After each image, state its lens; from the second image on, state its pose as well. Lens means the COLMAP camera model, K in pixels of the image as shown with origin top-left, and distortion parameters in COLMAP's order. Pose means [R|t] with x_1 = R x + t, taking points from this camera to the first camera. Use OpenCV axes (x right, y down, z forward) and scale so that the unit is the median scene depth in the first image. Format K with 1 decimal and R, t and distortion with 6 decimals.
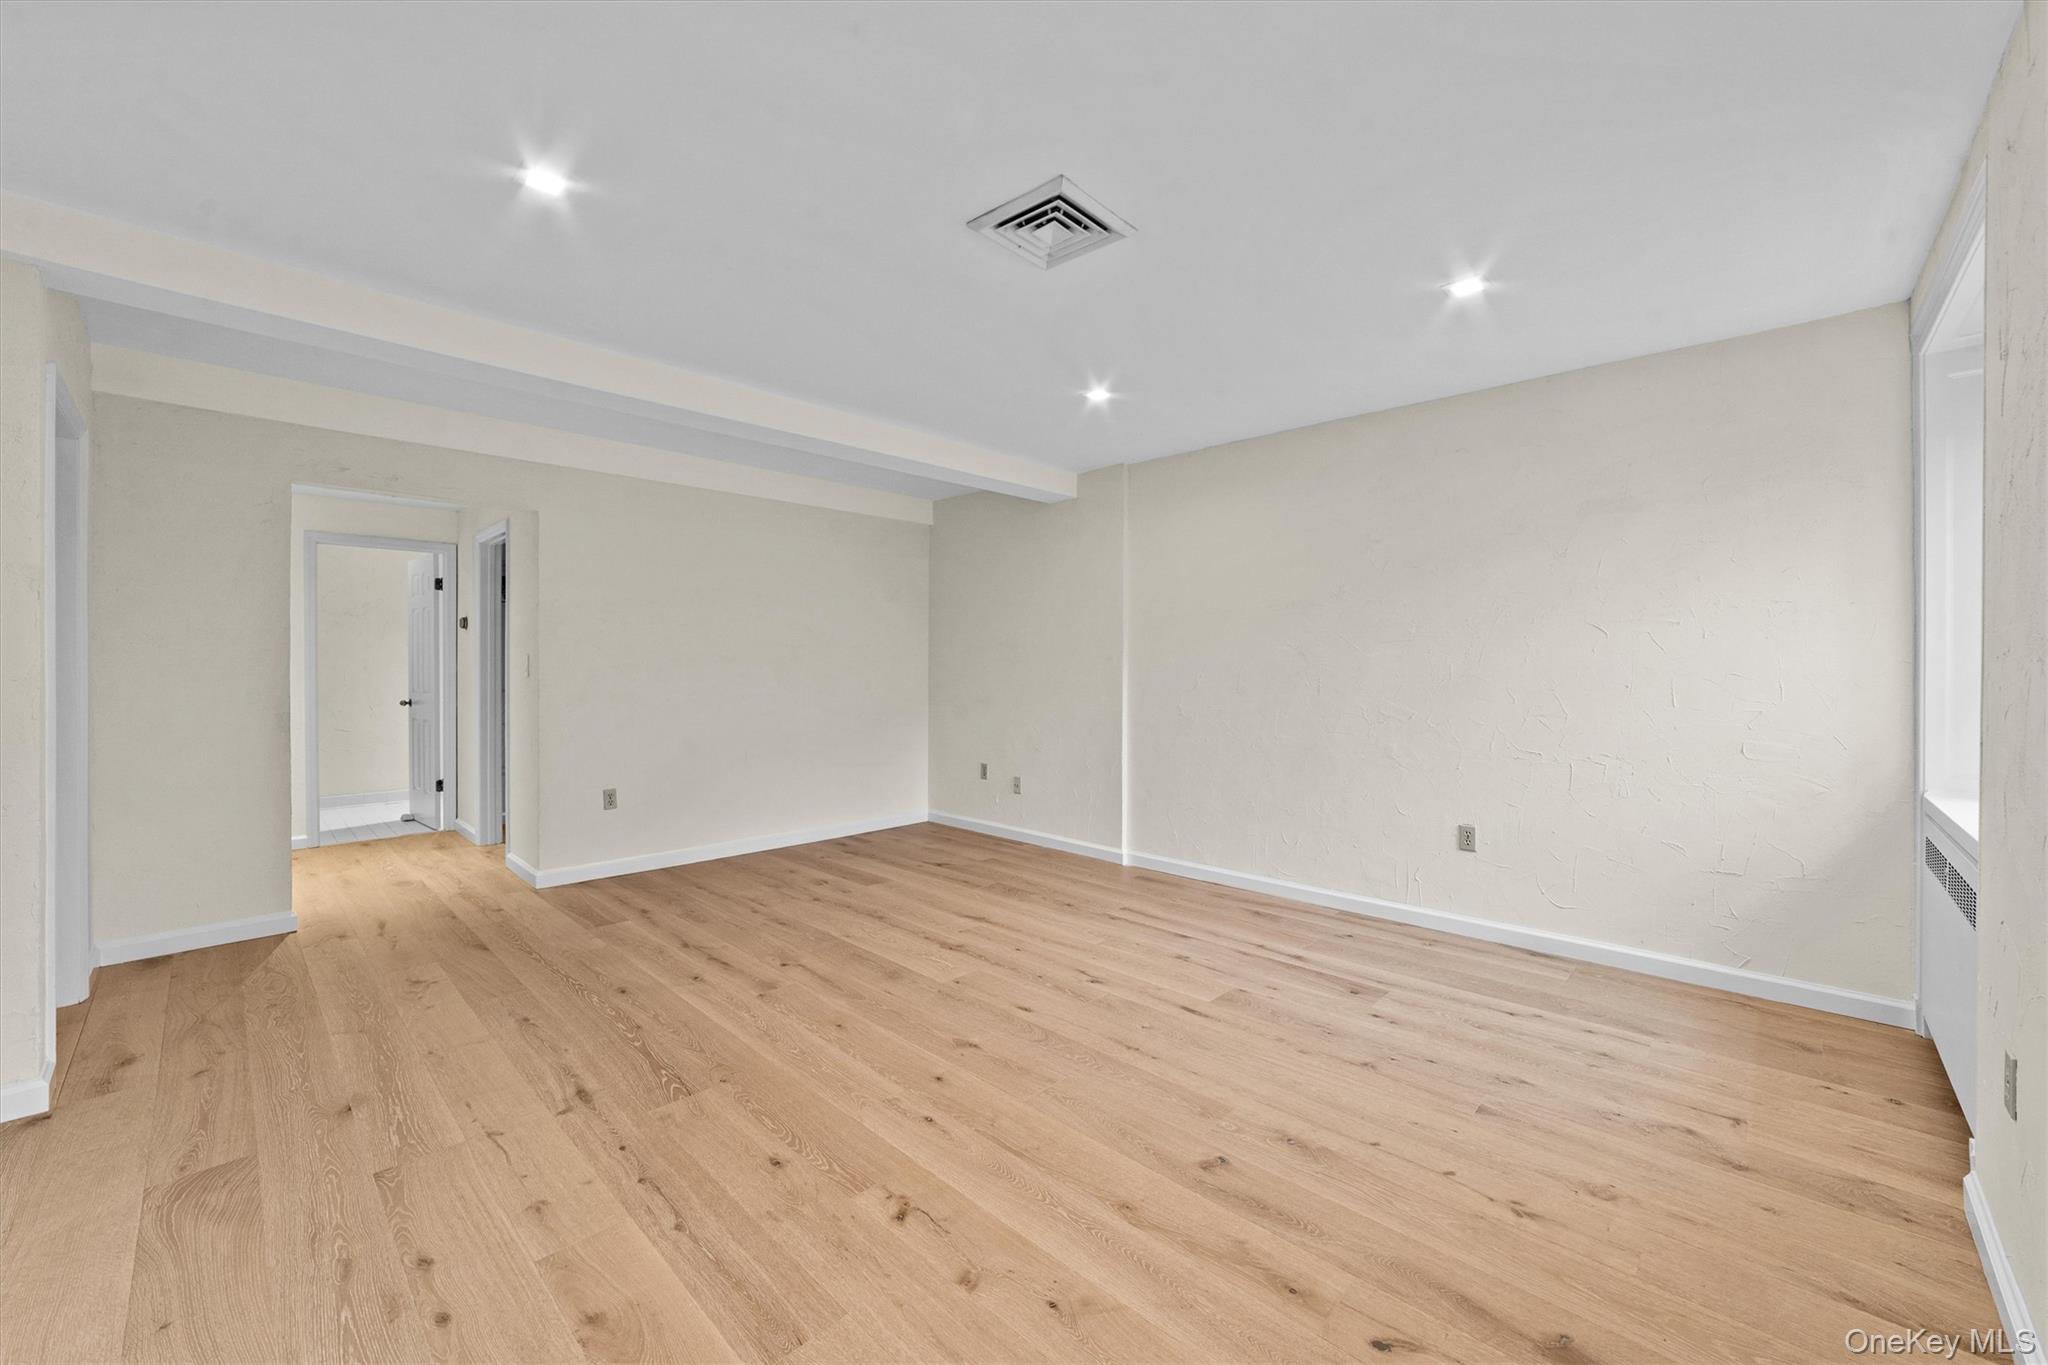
lens RADIAL K [[803.0, 0, 1016.5], [0, 803.0, 671.8], [0, 0, 1]] dist [0.006018, 0.000180]
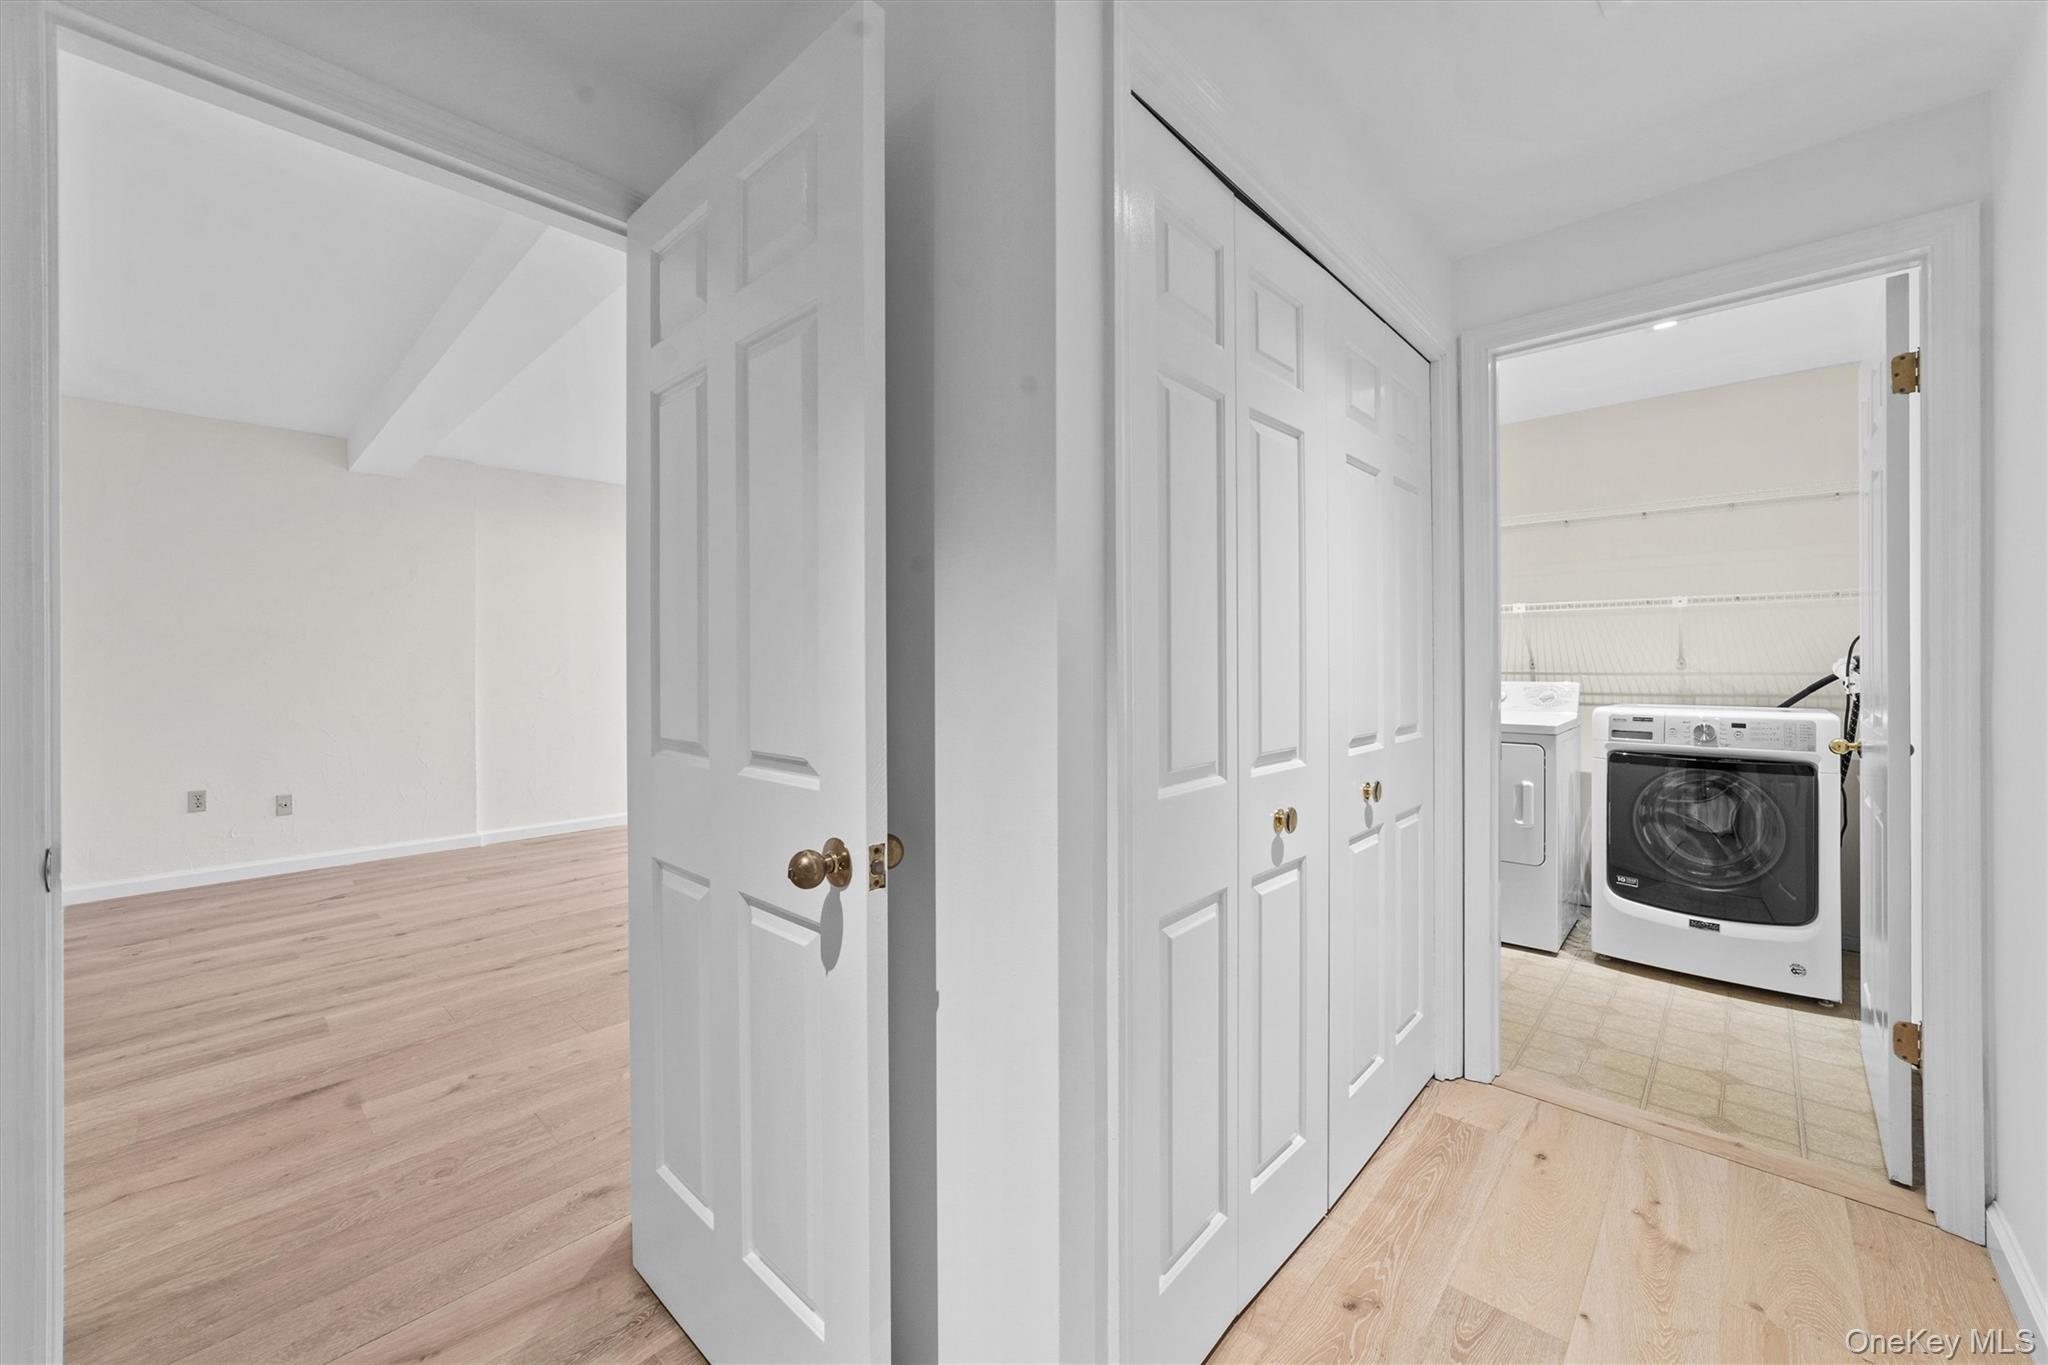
lens RADIAL K [[803.0, 0, 1016.2], [0, 803.0, 669.8], [0, 0, 1]] dist [0.006018, 0.000180]
pose [[-0.060013, -0.002447, 0.998195, -1.232985], [0.009423, 0.999951, 0.003018, 0.014299], [-0.998153, 0.009587, -0.059987, 0.453592]]
